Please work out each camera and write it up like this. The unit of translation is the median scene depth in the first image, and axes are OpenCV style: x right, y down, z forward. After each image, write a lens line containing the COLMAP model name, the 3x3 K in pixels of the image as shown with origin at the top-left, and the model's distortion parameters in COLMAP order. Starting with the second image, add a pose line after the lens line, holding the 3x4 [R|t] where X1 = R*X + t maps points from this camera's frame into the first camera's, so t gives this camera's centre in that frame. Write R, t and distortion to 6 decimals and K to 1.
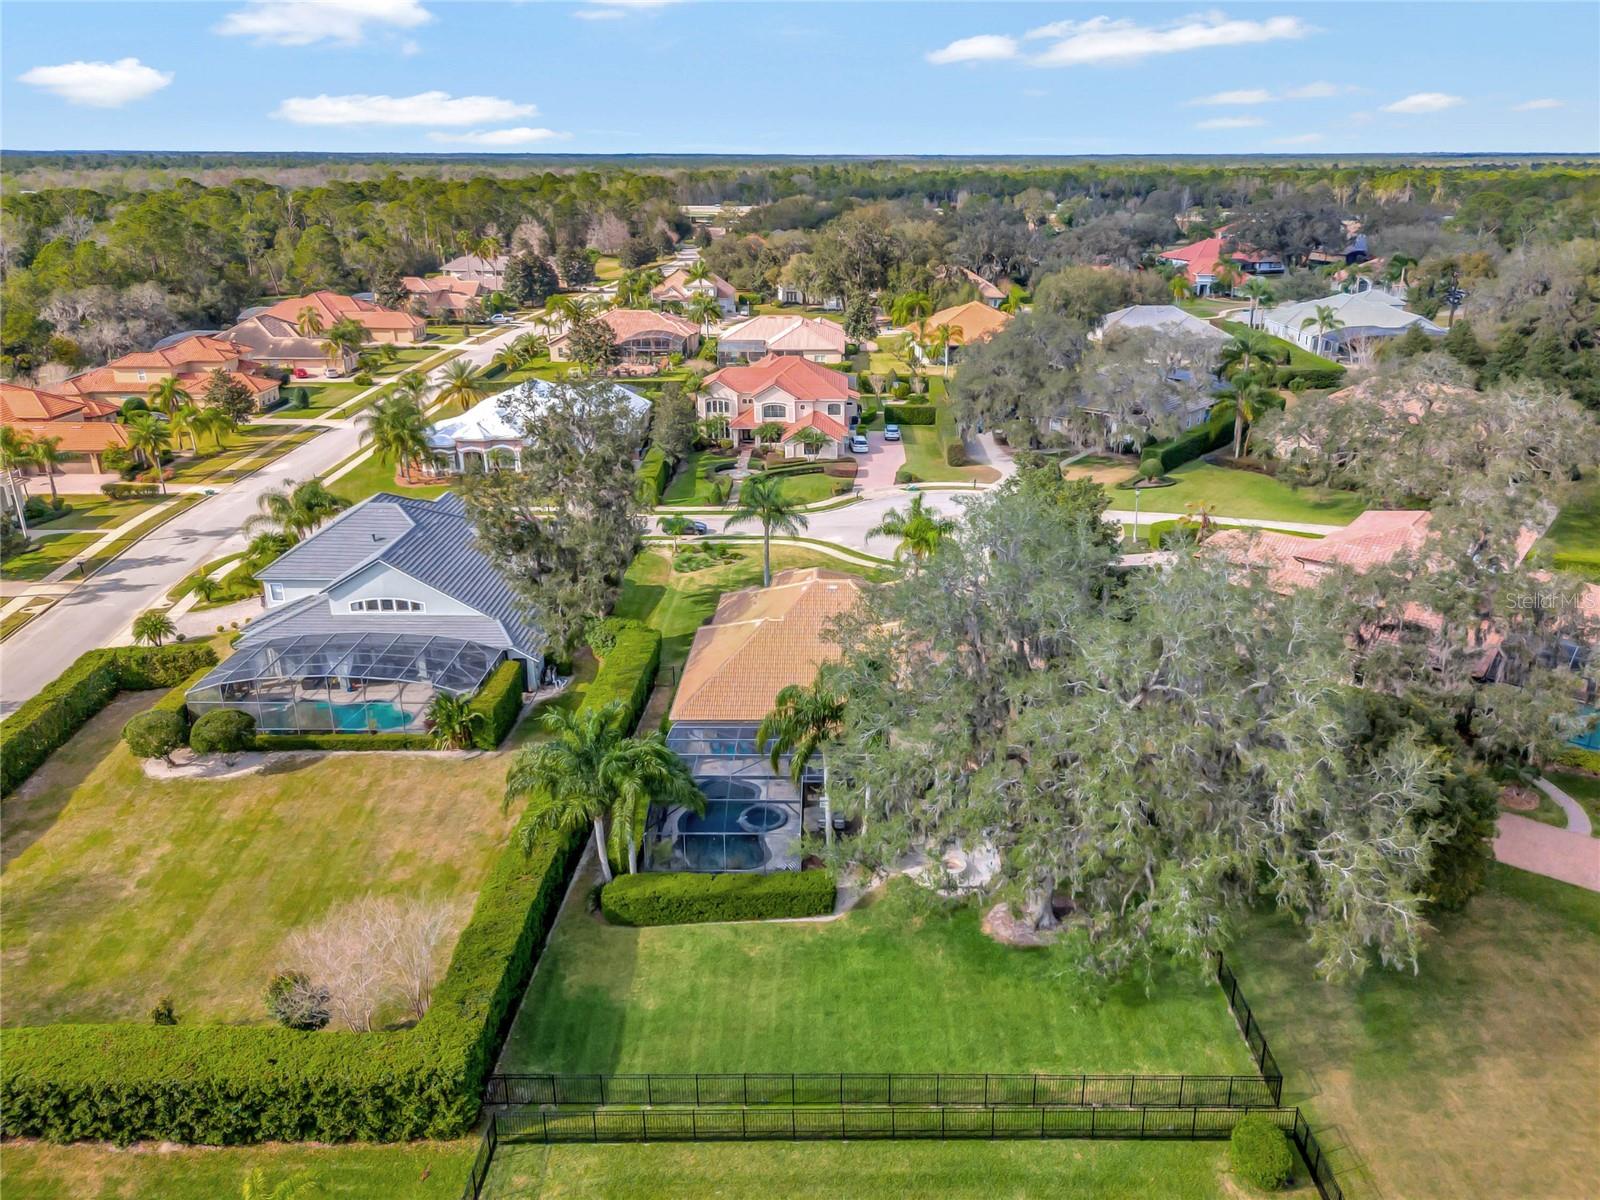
lens RADIAL K [[1174.0, 0, 800.0], [0, 1174.0, 600.0], [0, 0, 1]] dist [0.071978, -0.085896]
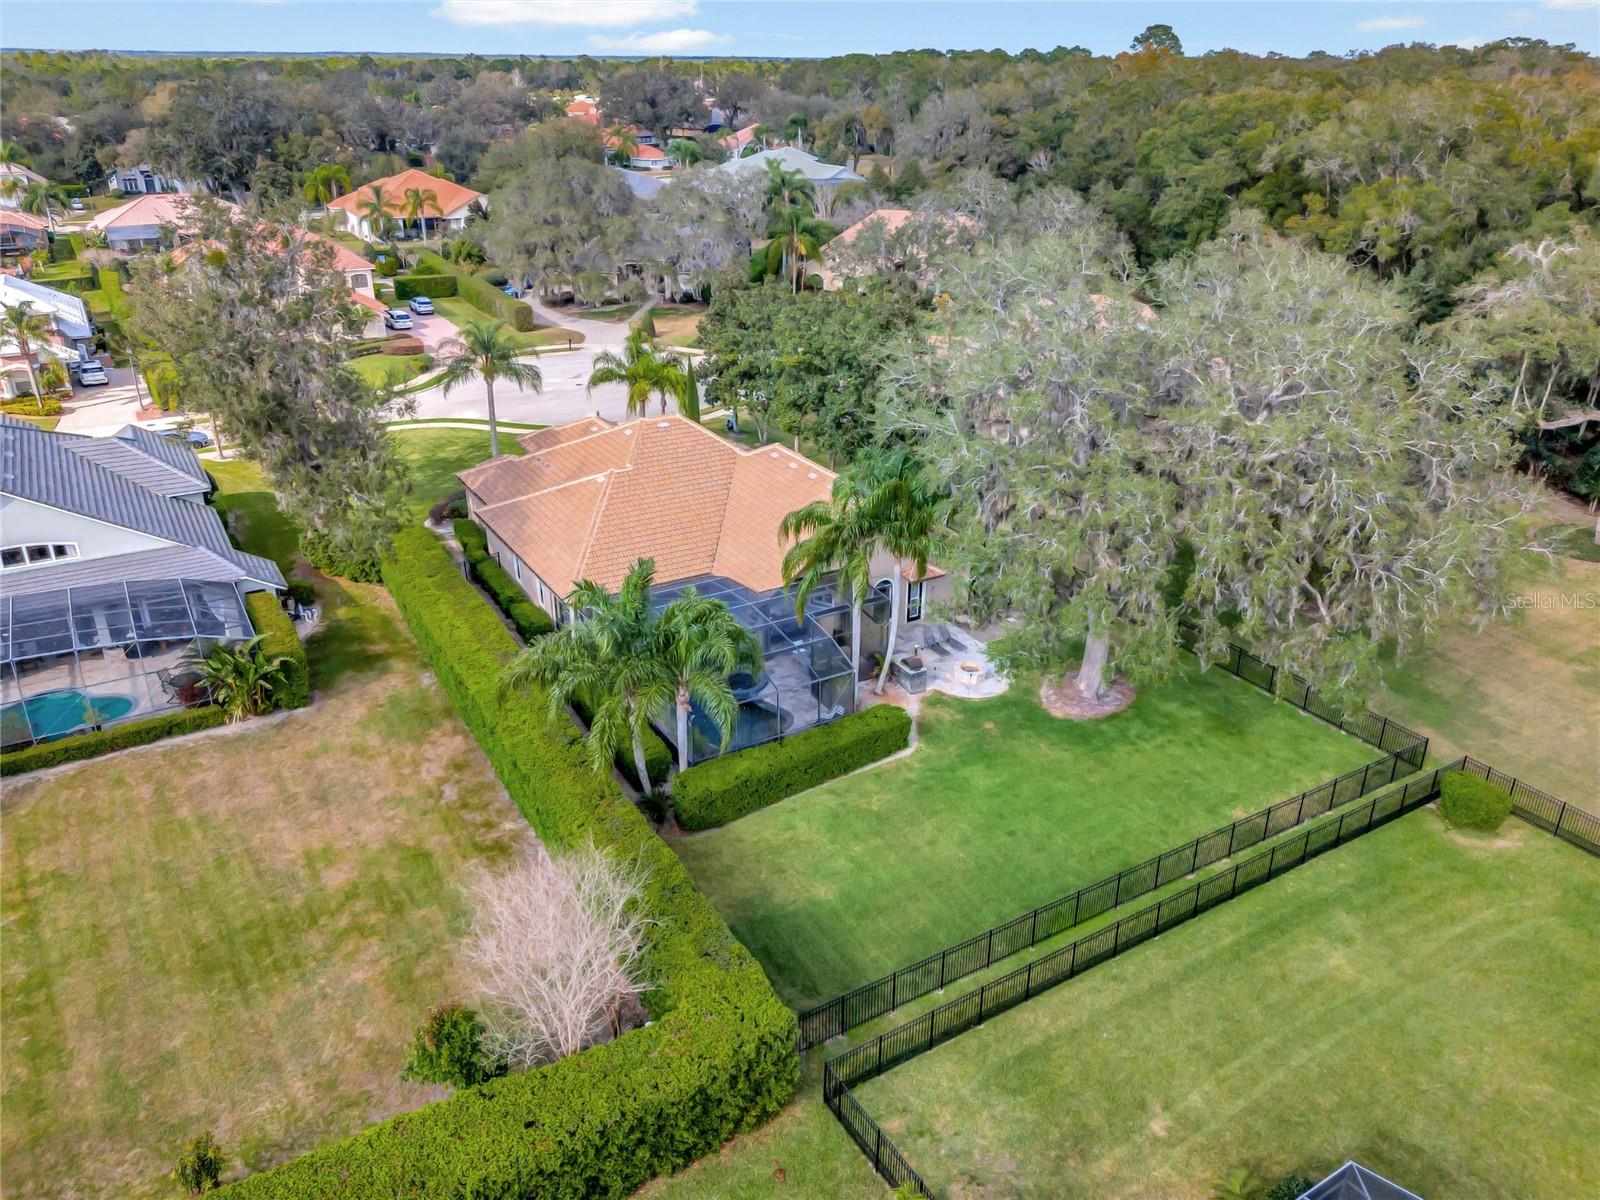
lens RADIAL K [[1174.0, 0, 800.0], [0, 1174.0, 600.0], [0, 0, 1]] dist [0.071978, -0.085896]
pose [[0.848358, -0.214088, 0.484206, -0.329907], [0.177501, 0.976674, 0.120837, 0.028345], [-0.498781, -0.016566, 0.866570, 0.206144]]
